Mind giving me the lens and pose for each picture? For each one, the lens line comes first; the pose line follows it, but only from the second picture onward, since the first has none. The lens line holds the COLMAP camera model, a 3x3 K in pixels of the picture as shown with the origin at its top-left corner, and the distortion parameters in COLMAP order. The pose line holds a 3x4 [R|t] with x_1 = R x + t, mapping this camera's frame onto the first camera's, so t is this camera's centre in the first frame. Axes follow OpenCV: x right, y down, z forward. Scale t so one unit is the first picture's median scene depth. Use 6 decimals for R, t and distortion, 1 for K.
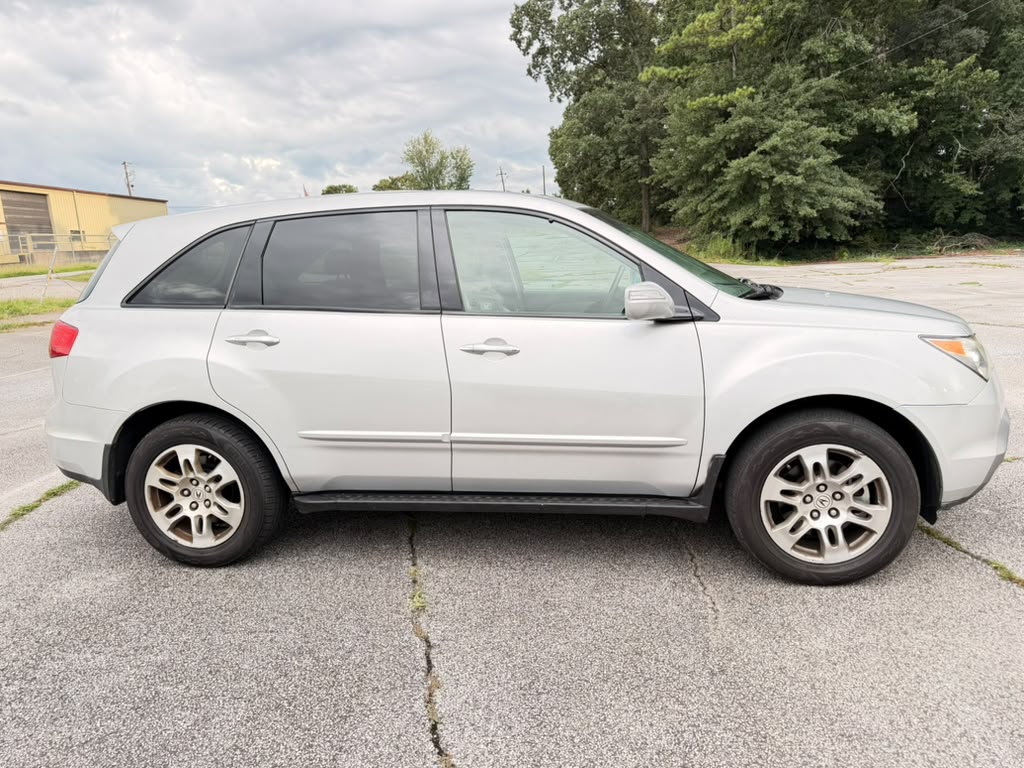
lens RADIAL K [[731.8, 0, 510.6], [0, 731.8, 384.2], [0, 0, 1]] dist [0.020723, -0.023558]
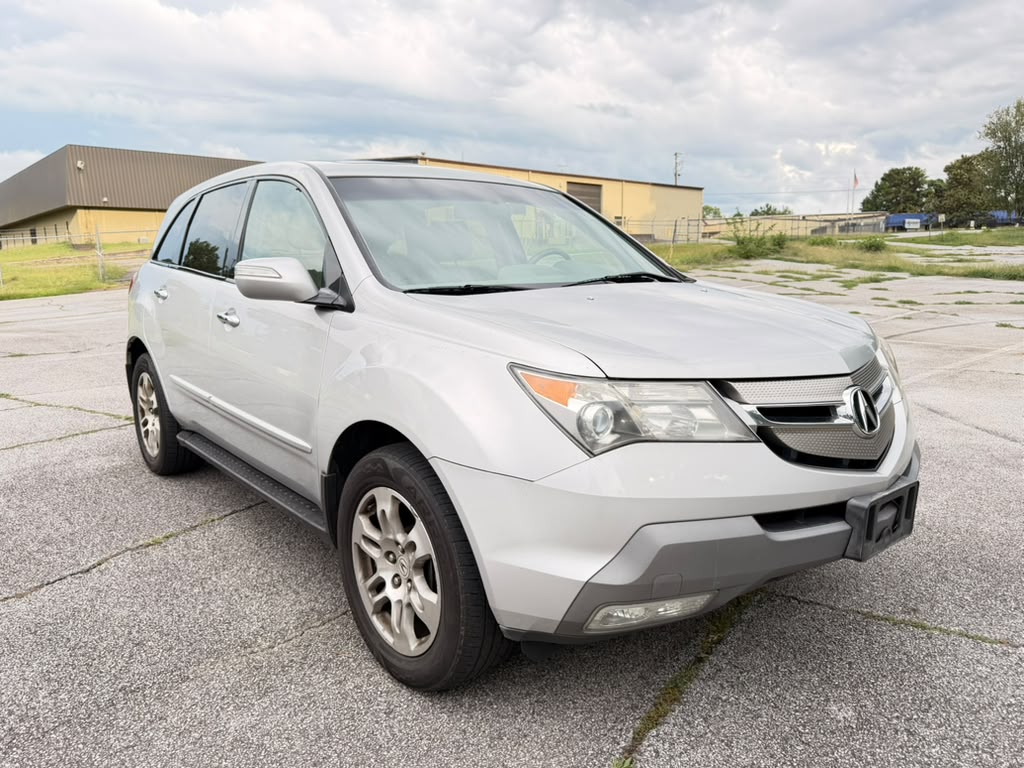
lens RADIAL K [[731.8, 0, 507.0], [0, 731.8, 388.3], [0, 0, 1]] dist [0.020723, -0.023558]
pose [[0.753308, 0.158767, -0.638216, 0.047167], [-0.144929, 0.986642, 0.074379, -0.004479], [0.641500, 0.036466, 0.766256, 0.024211]]
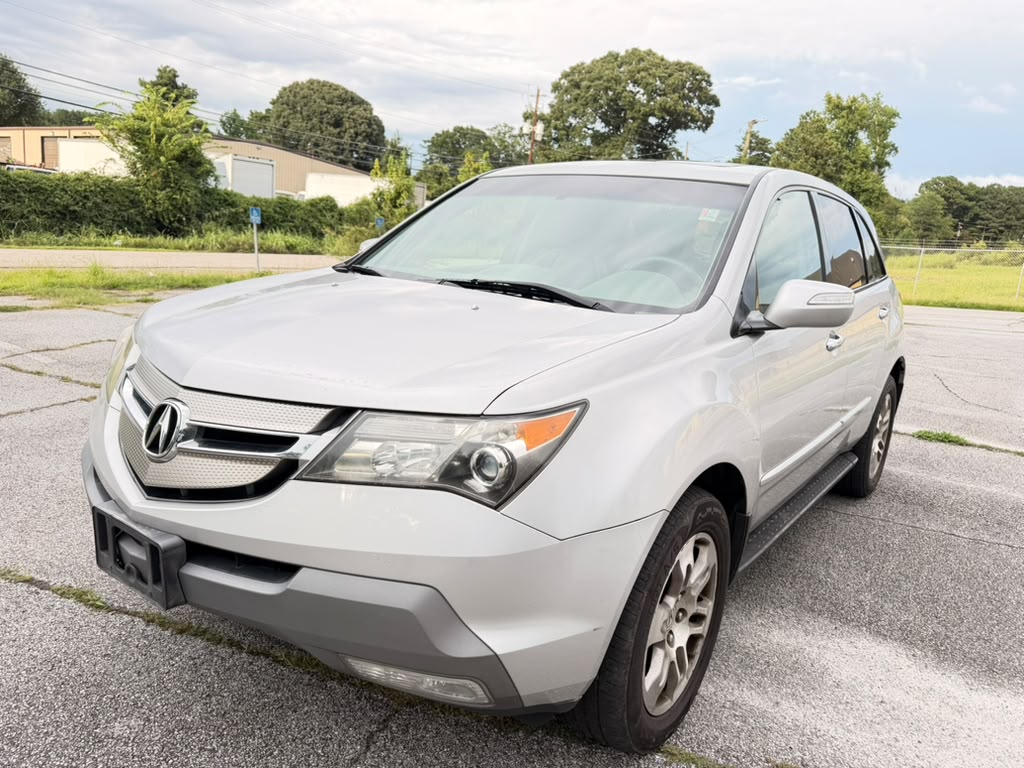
lens RADIAL K [[731.8, 0, 520.4], [0, 731.8, 387.9], [0, 0, 1]] dist [0.020723, -0.023558]
pose [[-0.452603, 0.203117, -0.868271, 0.056507], [-0.215761, 0.919834, 0.327648, -0.017252], [0.865216, 0.335633, -0.372495, 0.082967]]
